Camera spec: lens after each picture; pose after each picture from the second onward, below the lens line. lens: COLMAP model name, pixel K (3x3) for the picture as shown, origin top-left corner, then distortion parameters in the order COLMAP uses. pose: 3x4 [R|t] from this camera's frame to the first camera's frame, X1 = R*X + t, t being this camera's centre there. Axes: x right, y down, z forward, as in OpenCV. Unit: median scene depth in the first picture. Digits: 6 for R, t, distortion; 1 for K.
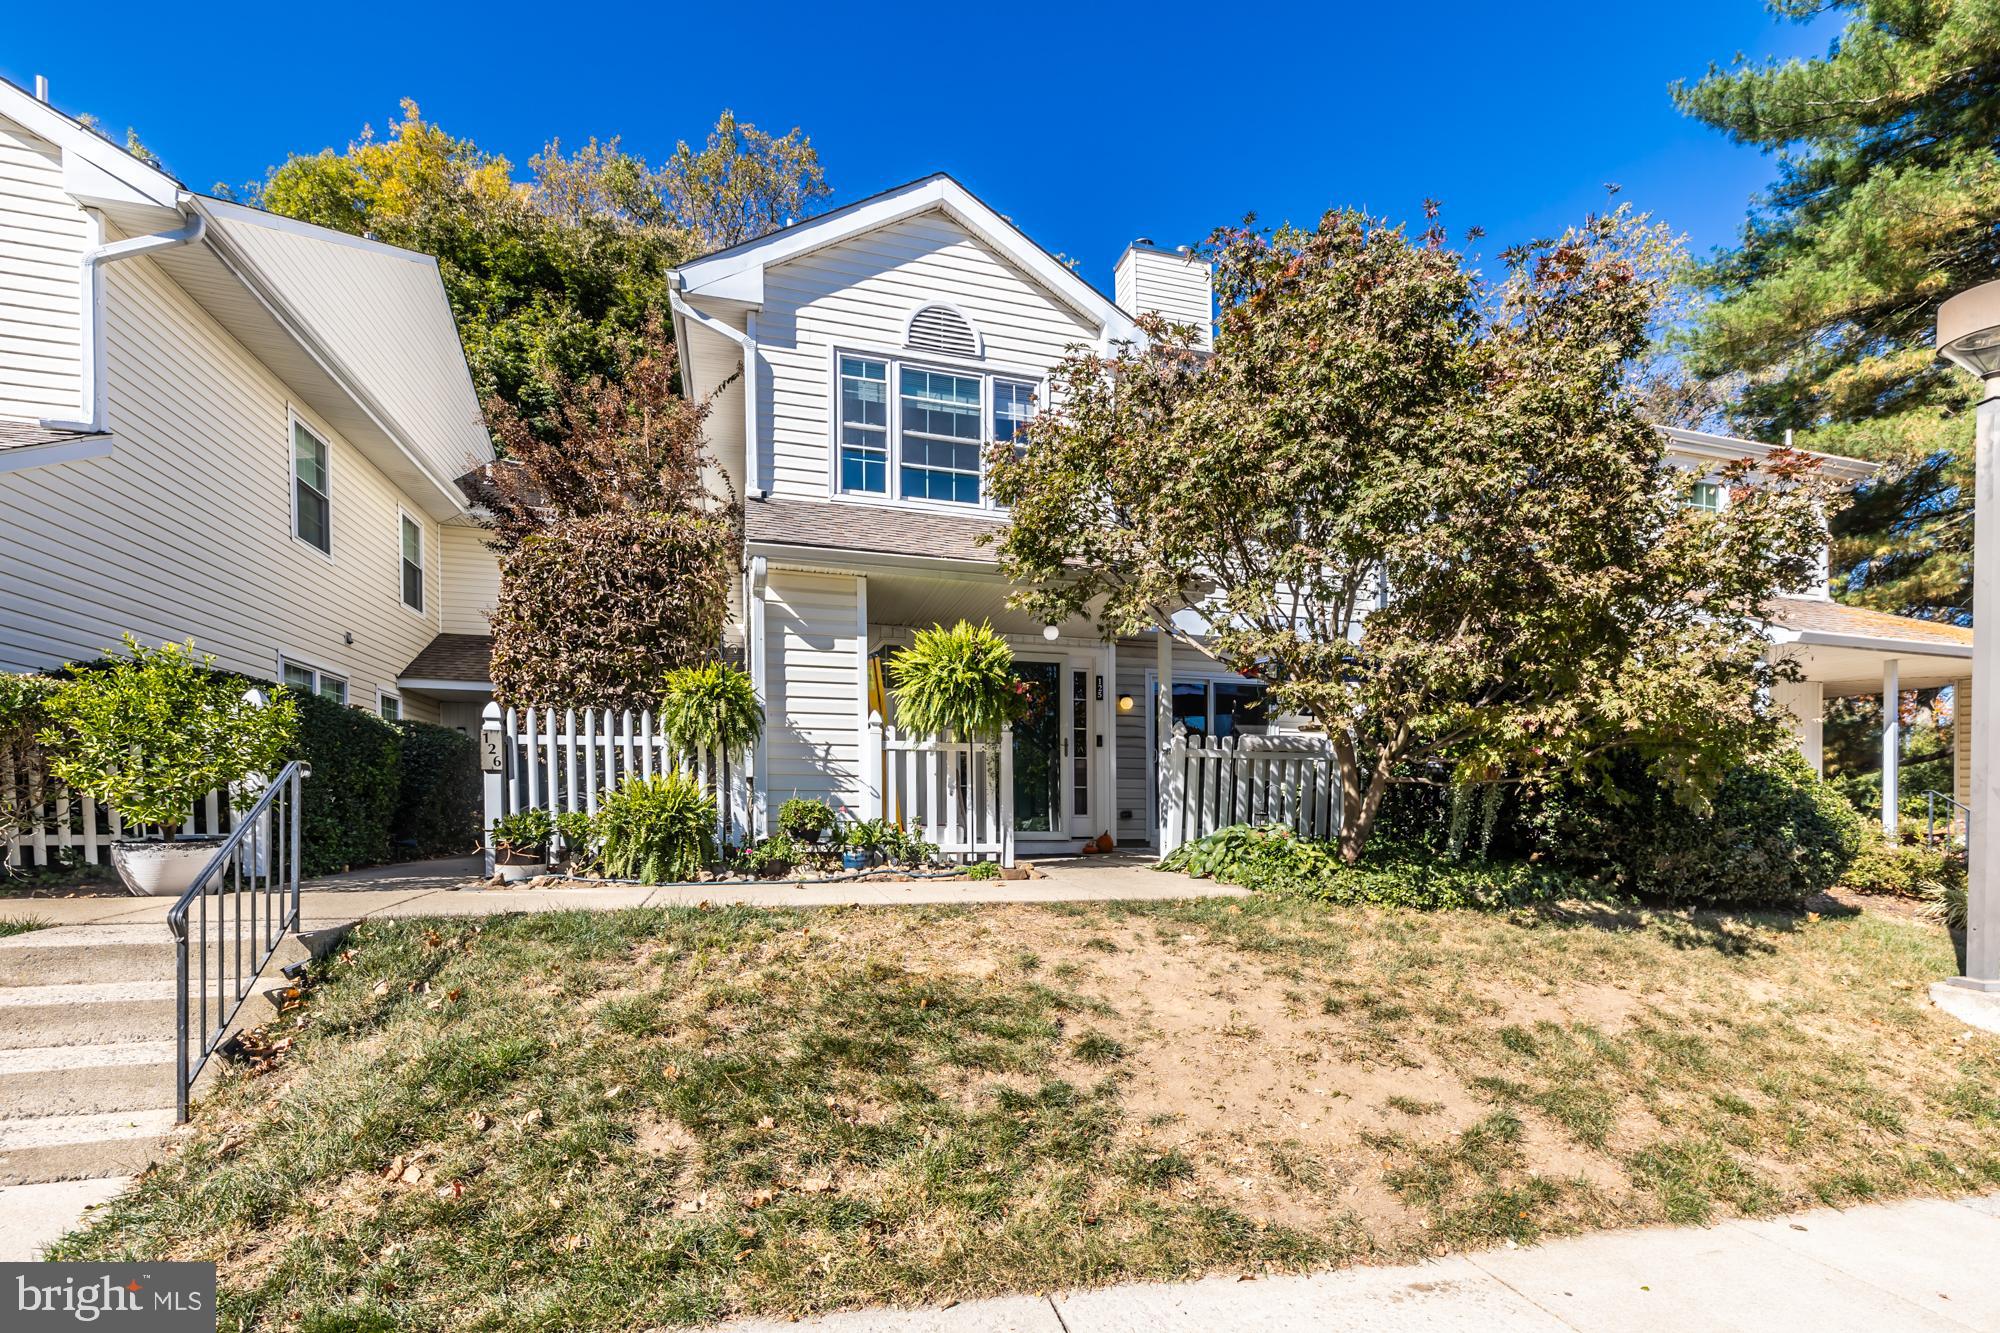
lens RADIAL K [[864.7, 0, 1013.3], [0, 864.7, 643.9], [0, 0, 1]] dist [-0.000404, -0.000233]
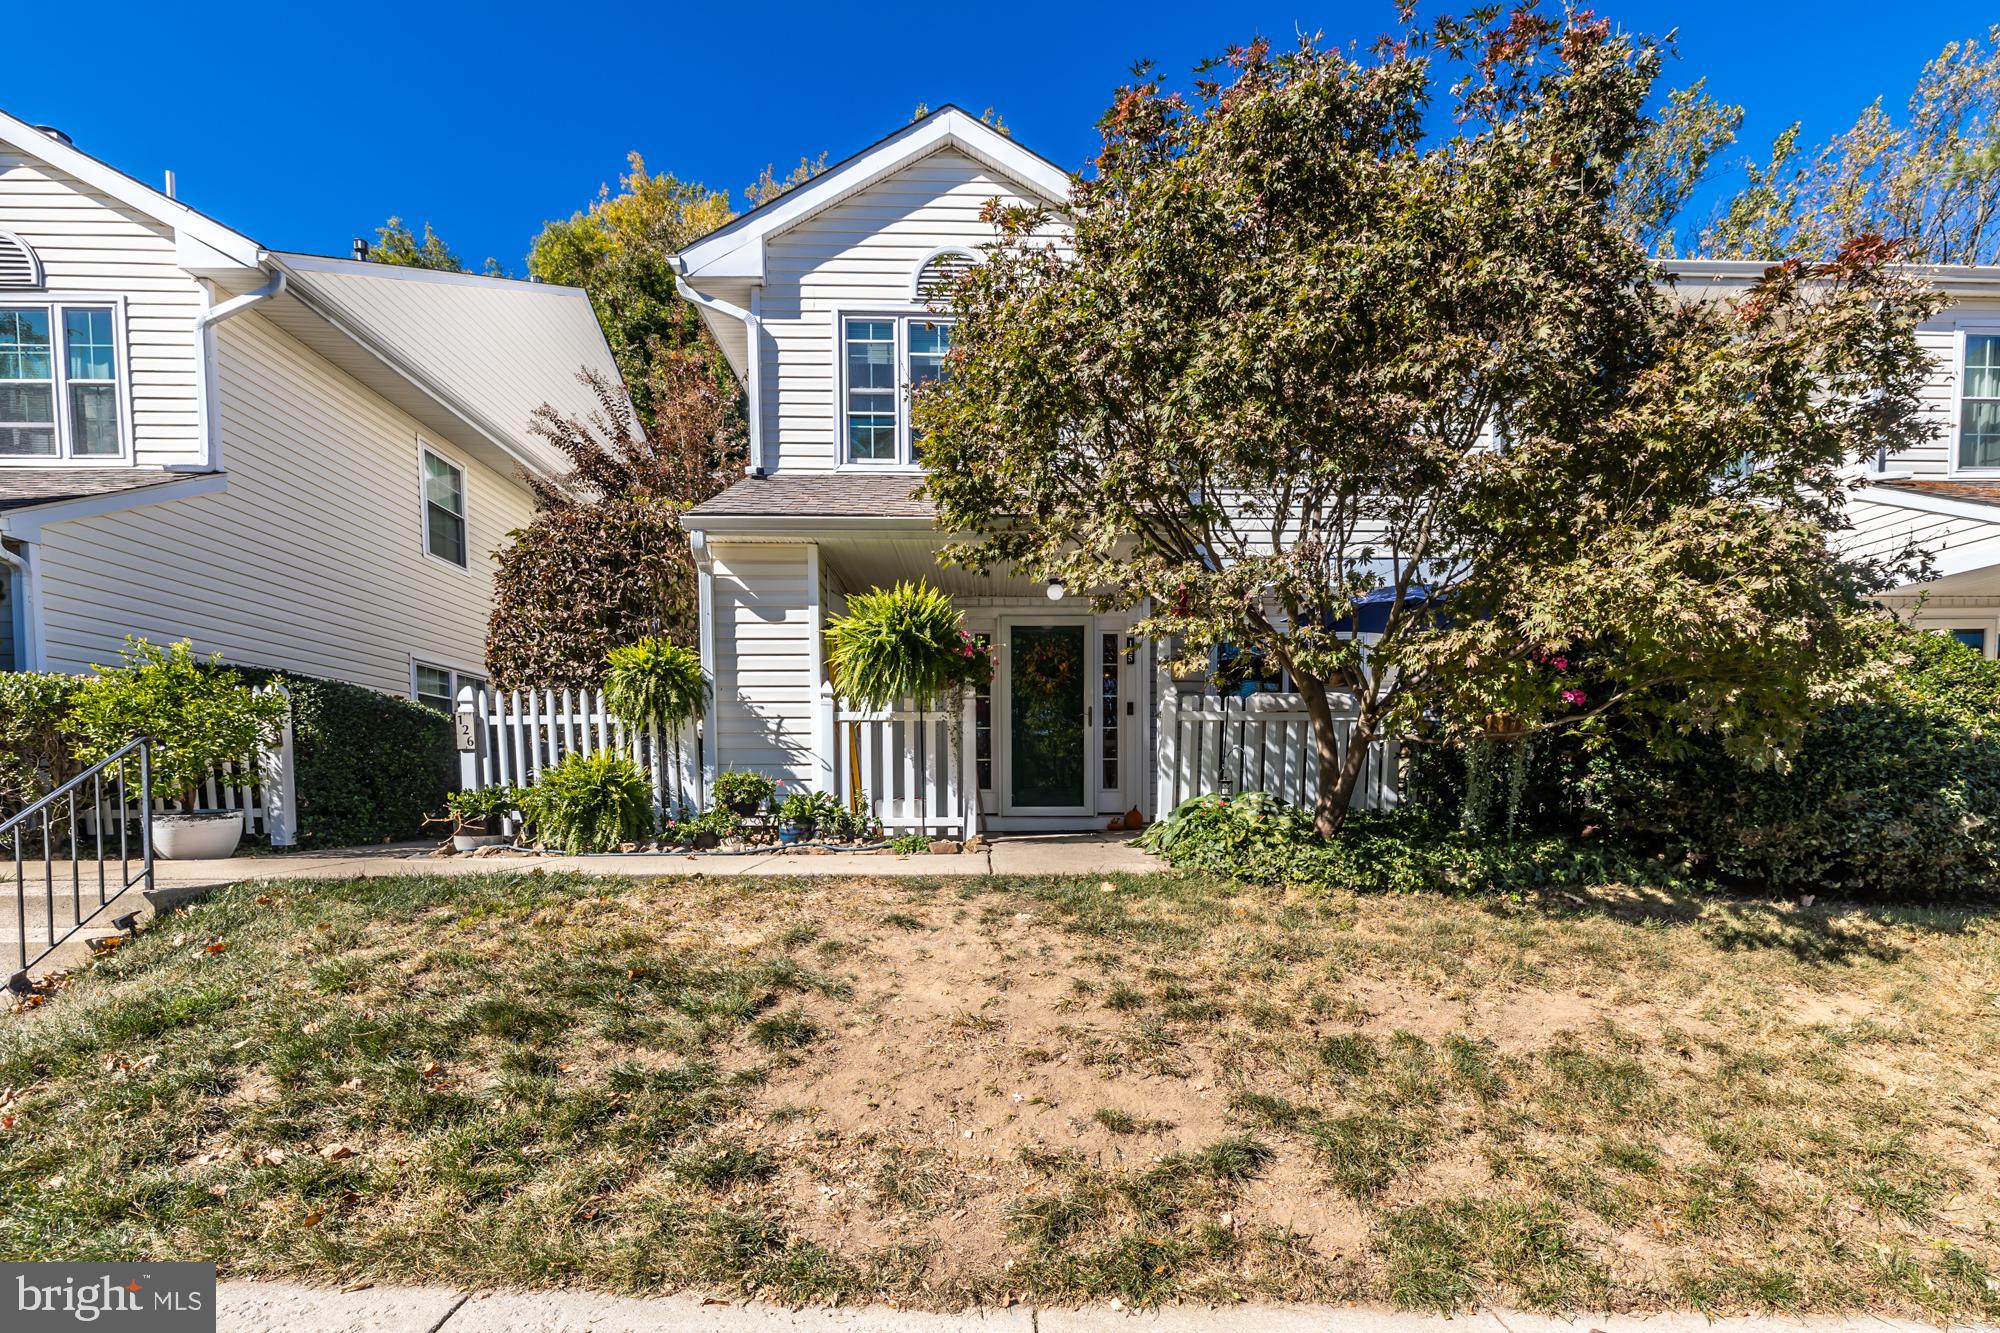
lens RADIAL K [[881.9, 0, 1000.0], [0, 881.9, 674.7], [0, 0, 1]] dist [-0.000769, -0.000440]
pose [[0.968429, -0.042673, -0.245609, 0.279066], [0.056097, 0.997275, 0.047919, 0.034570], [0.242895, -0.060184, 0.968184, 0.097205]]
